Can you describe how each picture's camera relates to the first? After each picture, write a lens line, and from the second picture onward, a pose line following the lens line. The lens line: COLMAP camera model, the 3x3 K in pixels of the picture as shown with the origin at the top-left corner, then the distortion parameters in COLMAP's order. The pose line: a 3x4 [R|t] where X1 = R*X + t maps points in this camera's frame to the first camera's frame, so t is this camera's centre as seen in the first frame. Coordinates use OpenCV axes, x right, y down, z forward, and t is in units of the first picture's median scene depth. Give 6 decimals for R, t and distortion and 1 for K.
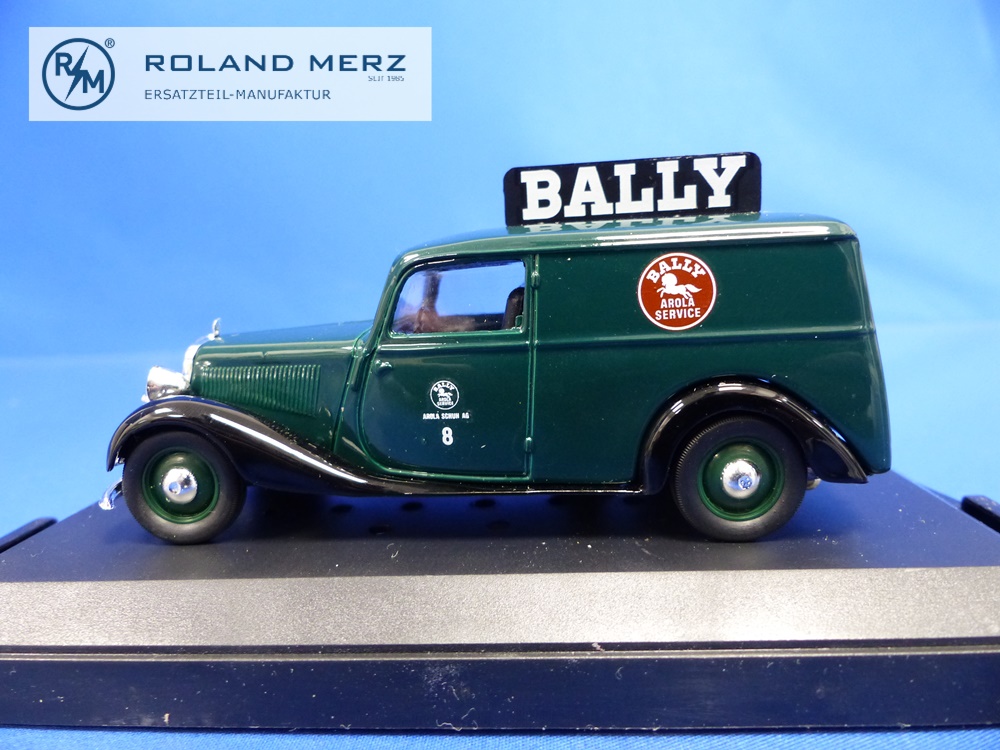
lens RADIAL K [[740.1, 0, 504.1], [0, 740.1, 385.3], [0, 0, 1]] dist [-0.022326, -0.001331]
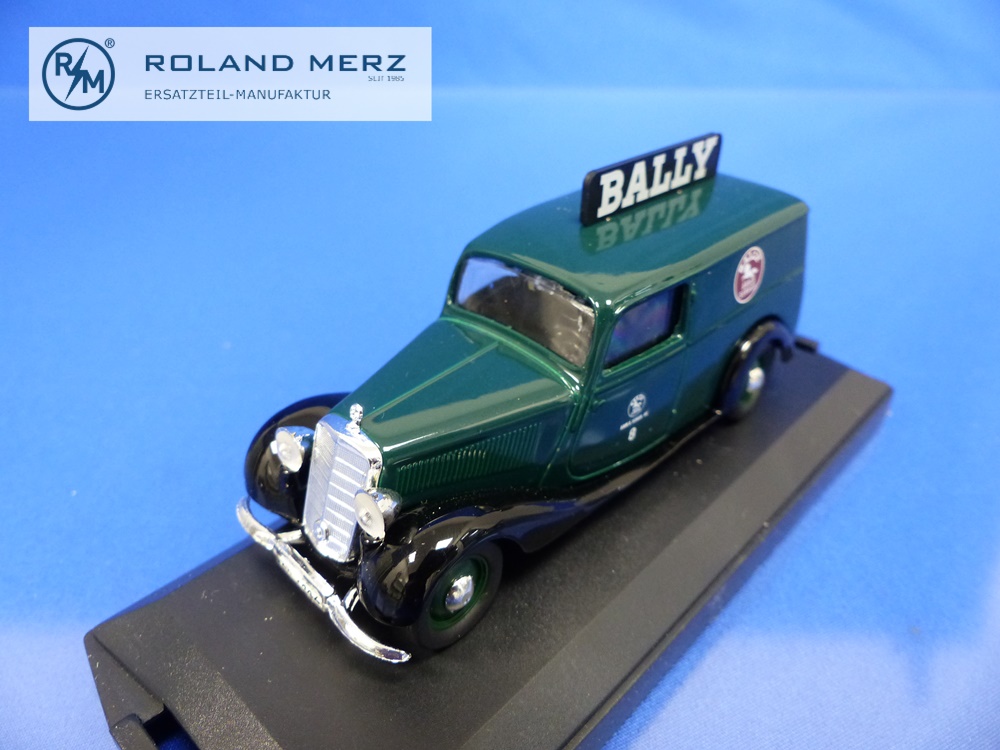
lens RADIAL K [[724.8, 0, 501.9], [0, 724.8, 385.2], [0, 0, 1]] dist [0.002567, -0.000561]
pose [[0.641983, -0.380024, 0.665913, -0.972829], [0.093560, 0.900860, 0.423907, -0.525039], [-0.760989, -0.209839, 0.613892, 0.455946]]
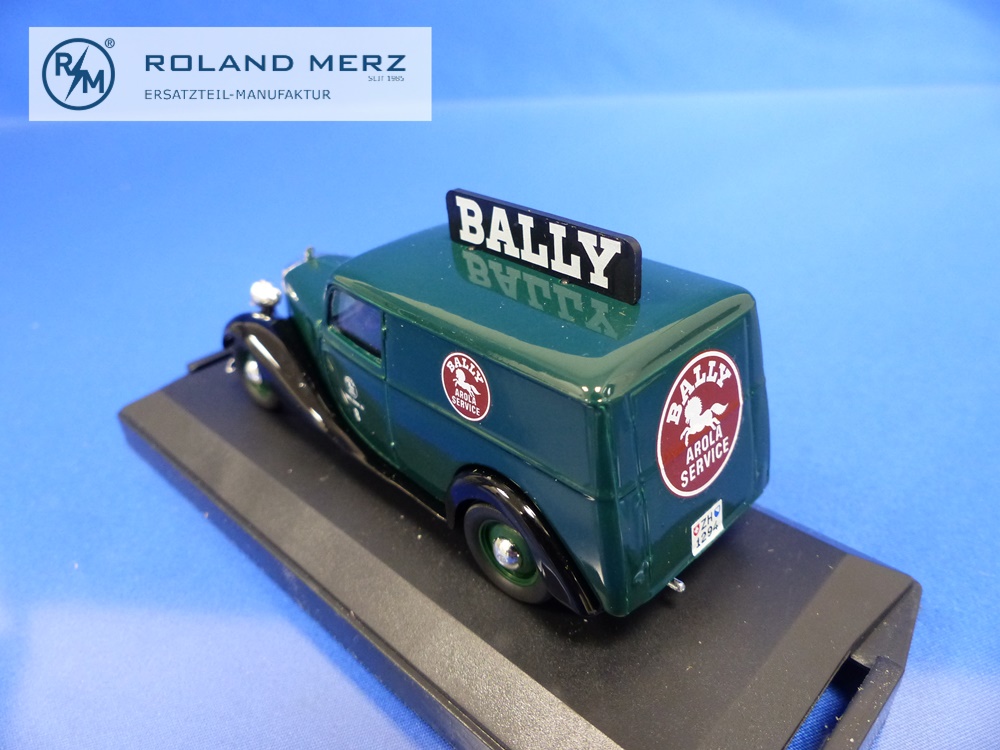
lens RADIAL K [[740.1, 0, 504.1], [0, 740.1, 385.3], [0, 0, 1]] dist [-0.022326, -0.001331]
pose [[0.758449, 0.347485, -0.551370, 0.816086], [-0.088816, 0.893223, 0.440755, -0.571202], [0.645652, -0.285319, 0.708326, 0.266377]]
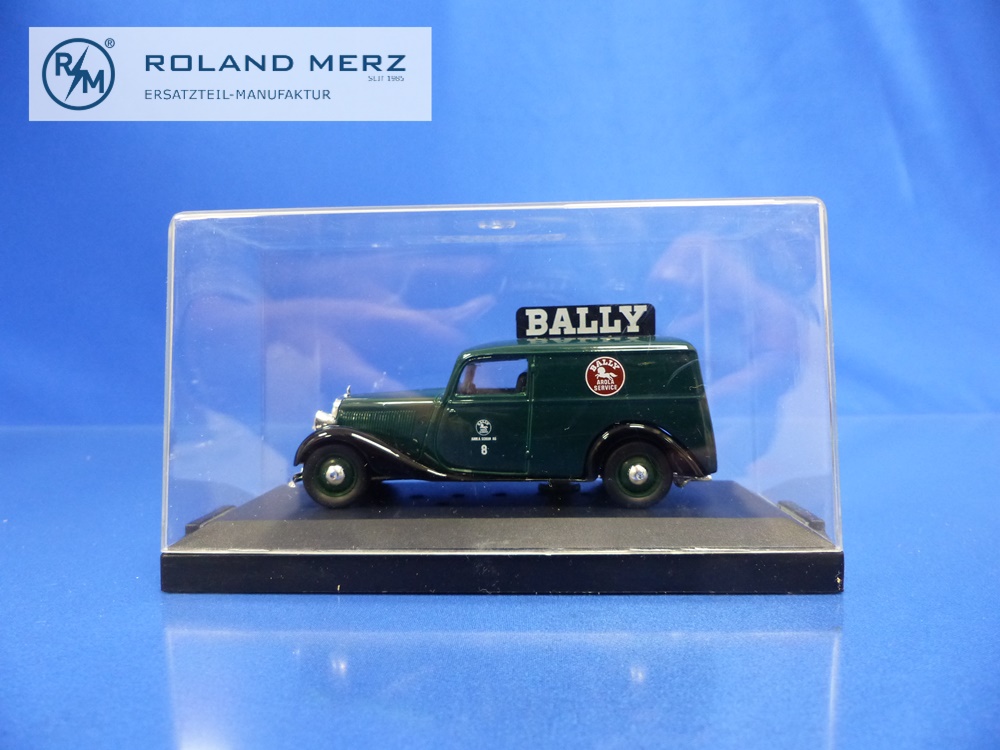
lens RADIAL K [[740.1, 0, 504.1], [0, 740.1, 385.3], [0, 0, 1]] dist [-0.022326, -0.001331]
pose [[0.999561, 0.026913, 0.012423, -0.054165], [-0.025251, 0.992610, -0.118694, 0.128497], [-0.015526, 0.118328, 0.992853, -0.886083]]
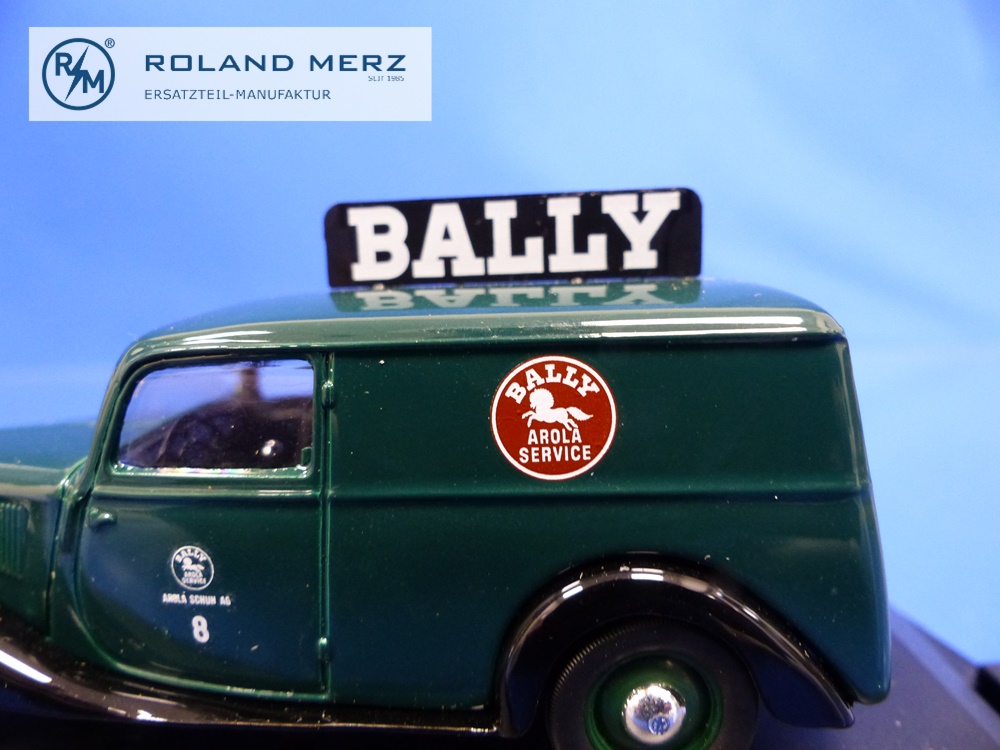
lens RADIAL K [[740.1, 0, 504.1], [0, 740.1, 385.3], [0, 0, 1]] dist [-0.022326, -0.001331]
pose [[0.999655, 0.013222, 0.022697, 0.168377], [-0.013177, 0.999911, -0.002159, -0.144159], [-0.022723, 0.001859, 0.999740, 0.362029]]
